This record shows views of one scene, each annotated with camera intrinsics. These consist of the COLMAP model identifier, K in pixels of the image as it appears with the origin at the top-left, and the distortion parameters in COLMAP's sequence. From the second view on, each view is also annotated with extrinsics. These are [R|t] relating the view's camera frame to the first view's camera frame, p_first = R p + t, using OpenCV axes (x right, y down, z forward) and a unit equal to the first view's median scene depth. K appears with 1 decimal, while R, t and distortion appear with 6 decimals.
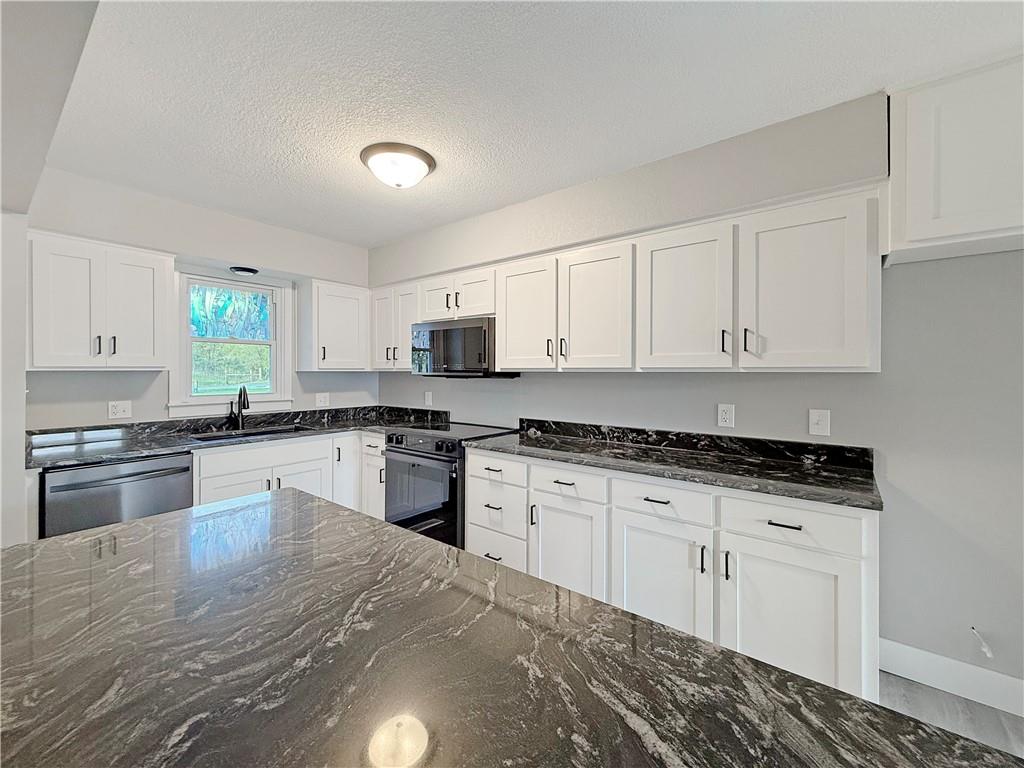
lens RADIAL K [[417.3, 0, 503.9], [0, 417.3, 370.1], [0, 0, 1]] dist [0.000002, -0.000001]
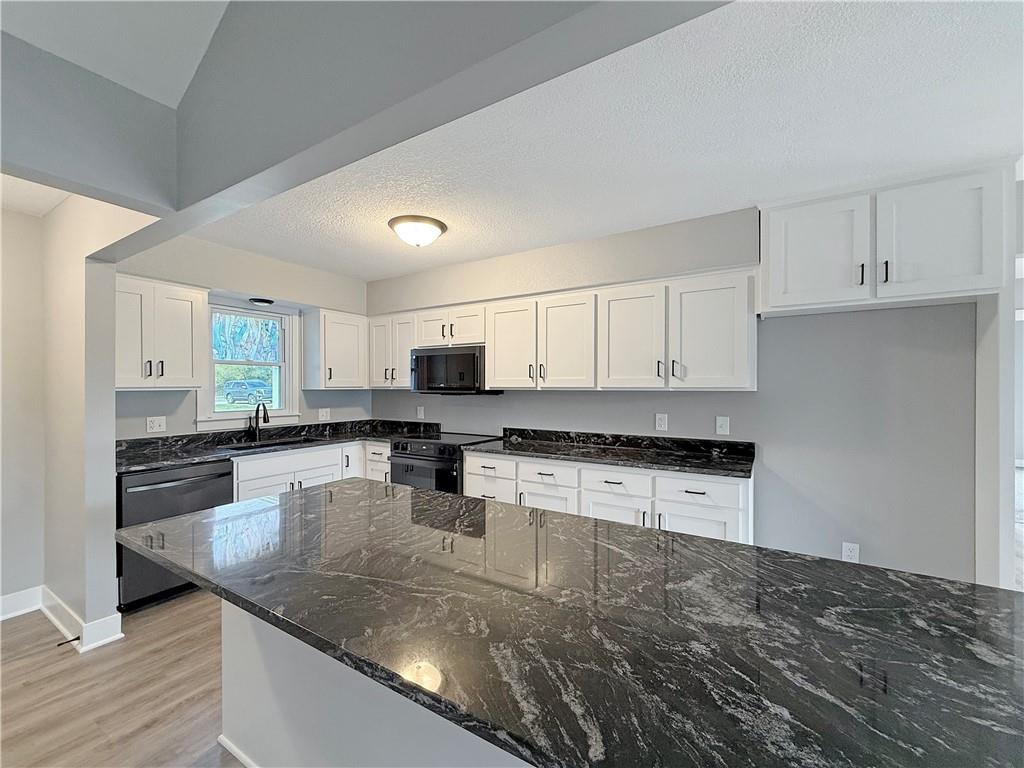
lens RADIAL K [[417.3, 0, 510.4], [0, 417.3, 387.6], [0, 0, 1]] dist [0.000002, -0.000001]
pose [[0.992706, -0.002581, 0.120531, -0.107282], [0.001772, 0.999975, 0.006814, -0.012291], [-0.120545, -0.006551, 0.992686, -0.258211]]
